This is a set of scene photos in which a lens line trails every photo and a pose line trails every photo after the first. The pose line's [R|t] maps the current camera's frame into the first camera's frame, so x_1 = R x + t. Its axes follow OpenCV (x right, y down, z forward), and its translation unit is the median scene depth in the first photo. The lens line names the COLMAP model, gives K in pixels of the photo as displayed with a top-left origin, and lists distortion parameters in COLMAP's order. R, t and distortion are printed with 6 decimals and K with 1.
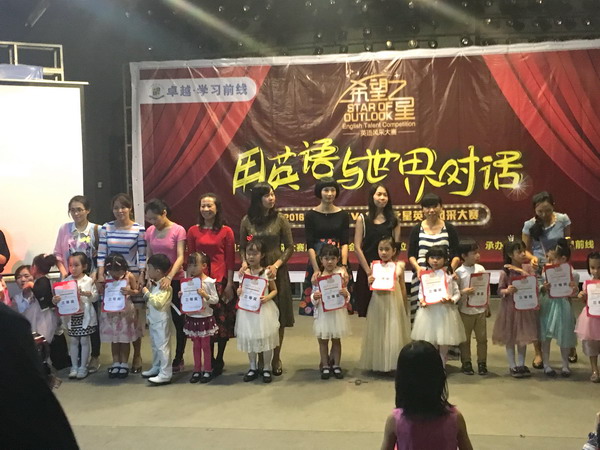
lens RADIAL K [[833.6, 0, 290.9], [0, 833.6, 226.8], [0, 0, 1]] dist [0.037437, 0.000000]
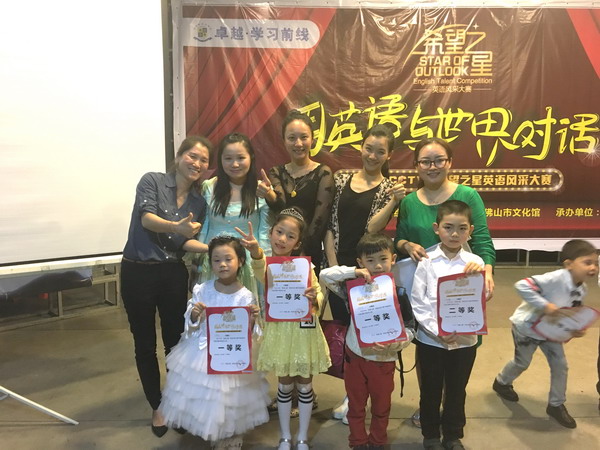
lens RADIAL K [[515.0, 0, 293.6], [0, 515.0, 224.3], [0, 0, 1]] dist [0.066192, -0.060155]
pose [[0.984827, 0.003258, 0.173506, -0.167023], [-0.014469, 0.997884, 0.063390, 0.002390], [-0.172932, -0.064938, 0.982791, 0.453172]]
